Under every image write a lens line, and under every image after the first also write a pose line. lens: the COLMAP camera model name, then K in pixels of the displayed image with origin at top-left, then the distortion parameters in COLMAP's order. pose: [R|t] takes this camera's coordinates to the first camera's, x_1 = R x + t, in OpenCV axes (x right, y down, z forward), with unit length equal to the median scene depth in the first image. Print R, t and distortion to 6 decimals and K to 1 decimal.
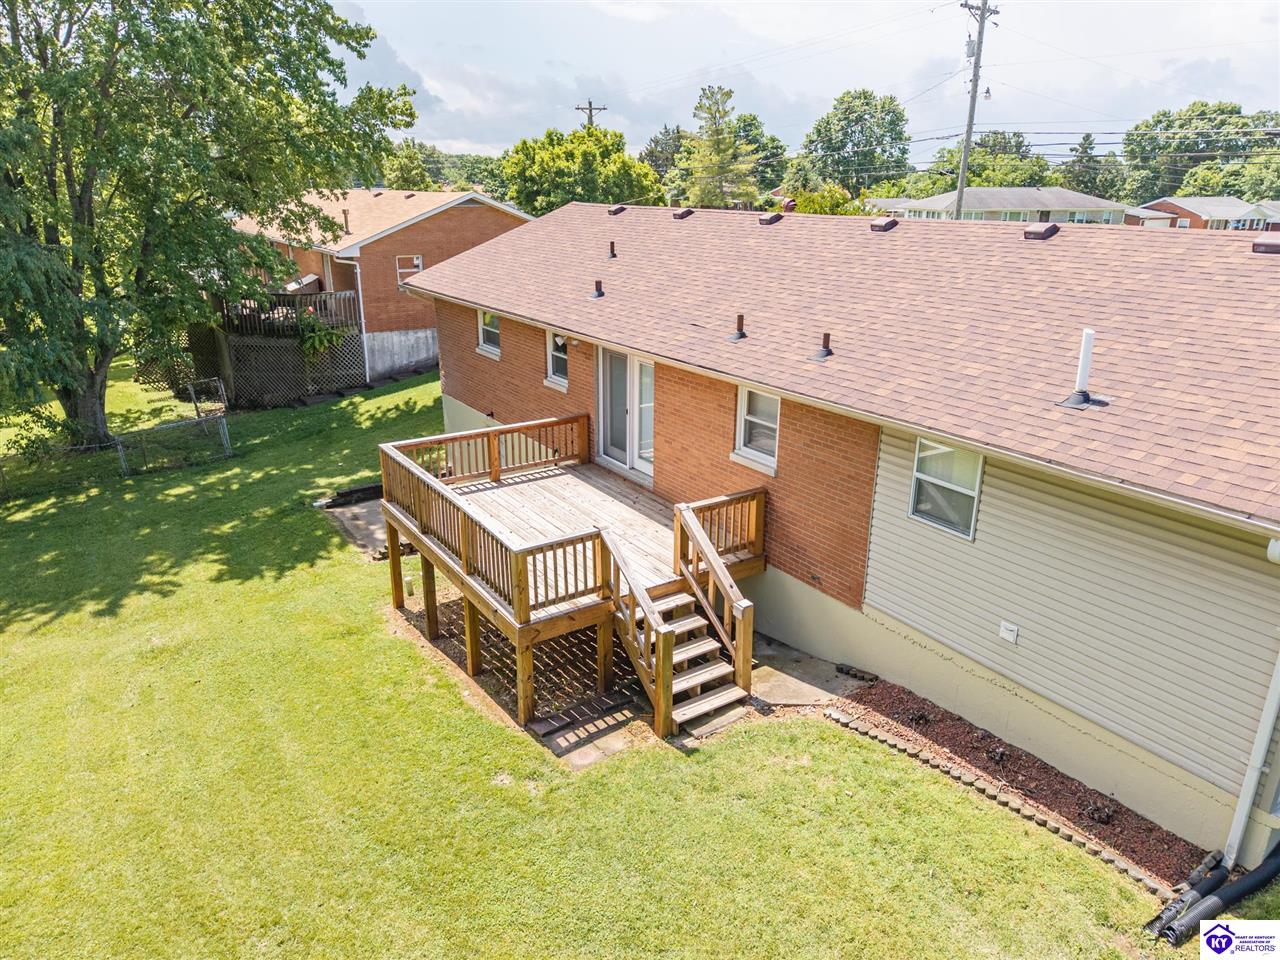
lens RADIAL K [[855.1, 0, 640.0], [0, 855.1, 480.0], [0, 0, 1]] dist [0.008963, -0.006769]
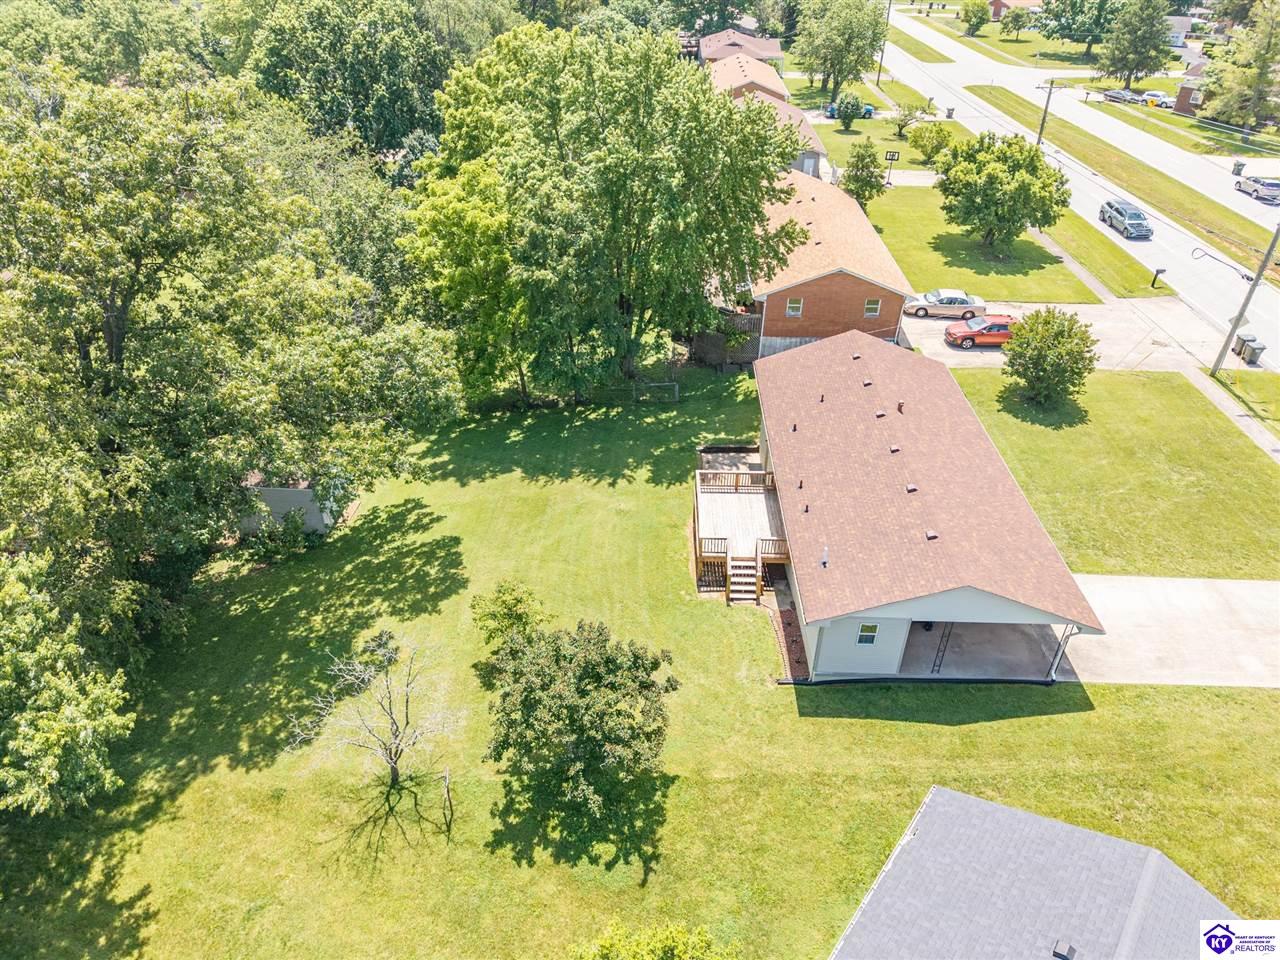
lens RADIAL K [[855.1, 0, 640.0], [0, 855.1, 480.0], [0, 0, 1]] dist [0.008963, -0.006769]
pose [[0.821166, 0.331473, -0.464557, 0.868610], [-0.200660, 0.929750, 0.308707, -0.842672], [0.534250, -0.160282, 0.829992, -1.465439]]
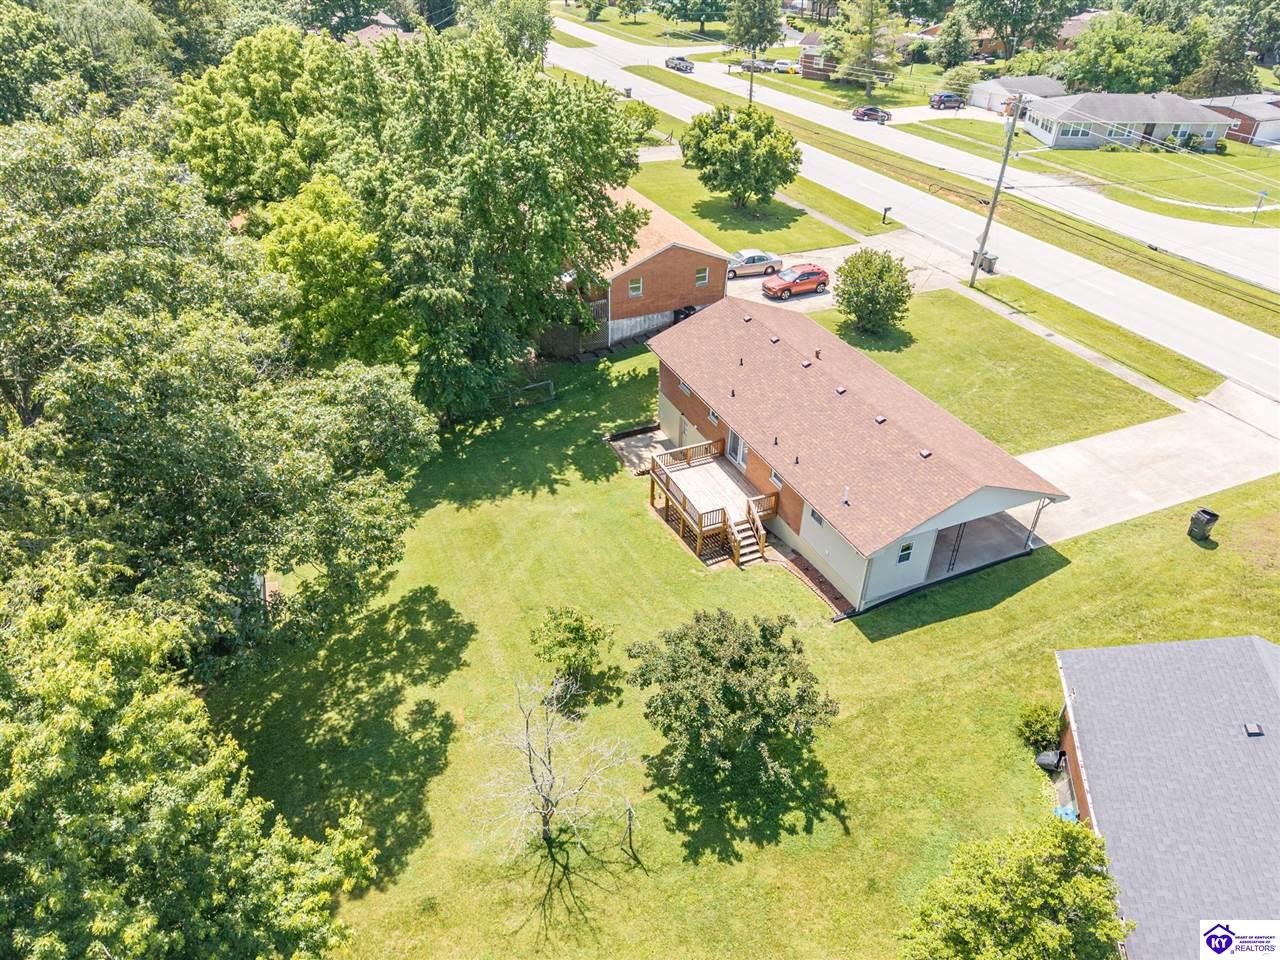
lens RADIAL K [[855.1, 0, 640.0], [0, 855.1, 480.0], [0, 0, 1]] dist [0.008963, -0.006769]
pose [[0.985346, 0.108550, -0.131570, 0.045828], [-0.070544, 0.961643, 0.265077, -0.710922], [0.155297, -0.251911, 0.955209, -1.772694]]
